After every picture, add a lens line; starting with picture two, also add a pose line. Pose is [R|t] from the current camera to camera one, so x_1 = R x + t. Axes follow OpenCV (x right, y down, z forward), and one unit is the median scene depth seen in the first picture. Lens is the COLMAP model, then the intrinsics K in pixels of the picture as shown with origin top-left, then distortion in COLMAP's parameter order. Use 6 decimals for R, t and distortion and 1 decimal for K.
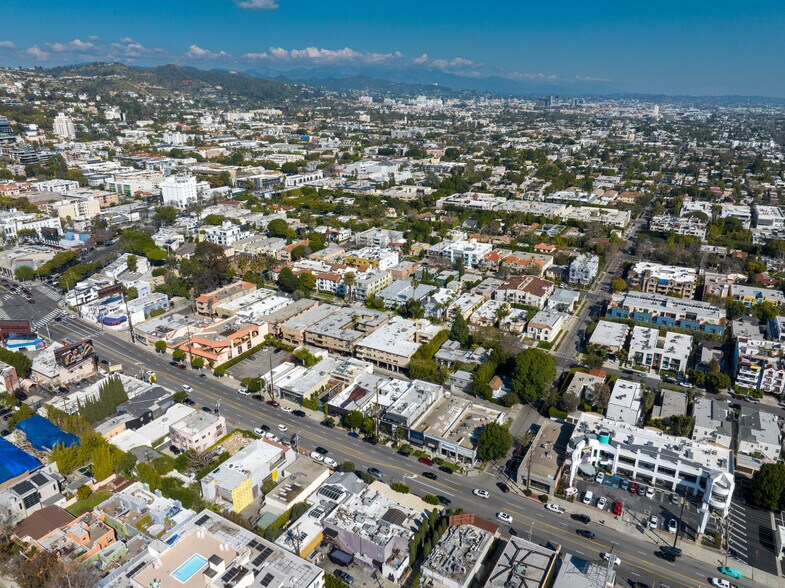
lens RADIAL K [[552.9, 0, 394.3], [0, 552.9, 289.3], [0, 0, 1]] dist [-0.038504, 0.000511]
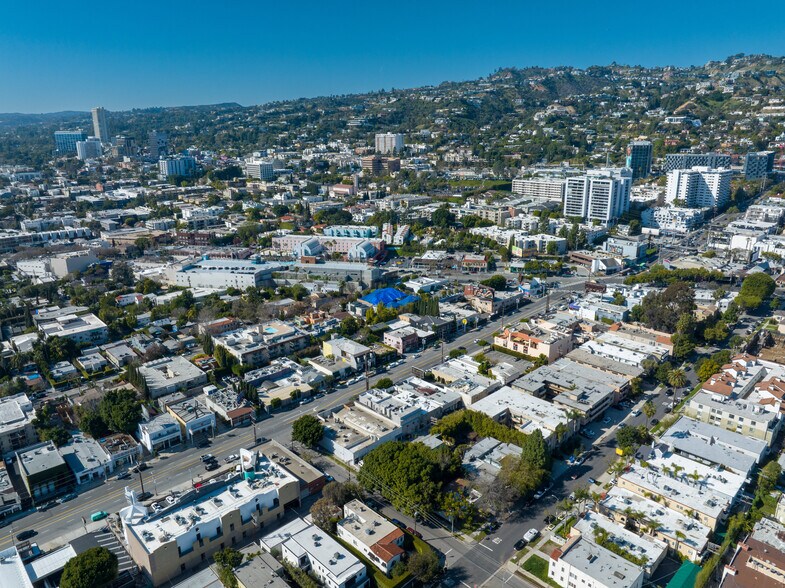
lens RADIAL K [[552.9, 0, 395.0], [0, 552.9, 287.8], [0, 0, 1]] dist [-0.038504, 0.000511]
pose [[-0.276872, 0.272159, -0.921559, 0.826184], [-0.310026, 0.882462, 0.353757, -0.331920], [0.909519, 0.383653, -0.159952, 0.929247]]
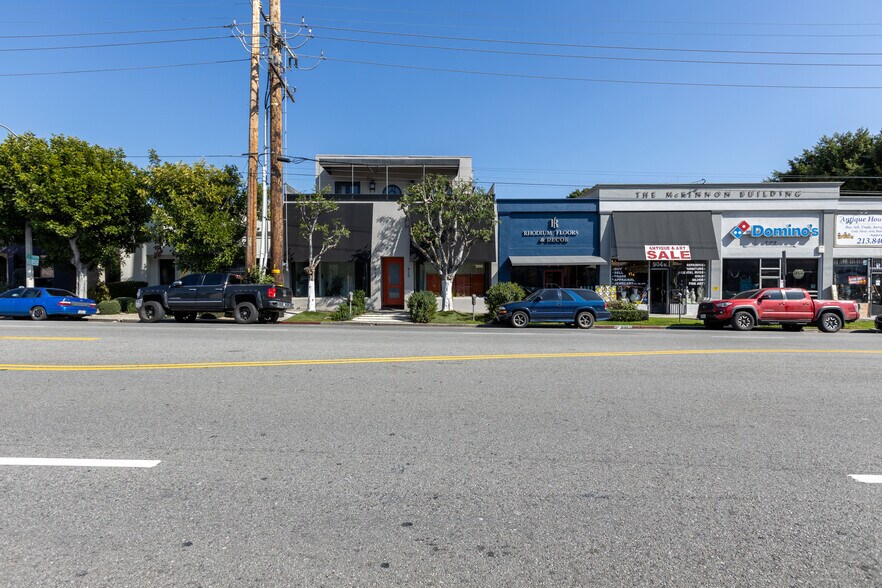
lens RADIAL K [[388.6, 0, 442.4], [0, 388.6, 291.6], [0, 0, 1]] dist [0.002936, 0.000216]
pose [[0.865201, -0.007004, 0.501377, -0.033587], [0.166903, 0.946908, -0.274788, 0.241412], [-0.472833, 0.321428, 0.820434, 0.726734]]
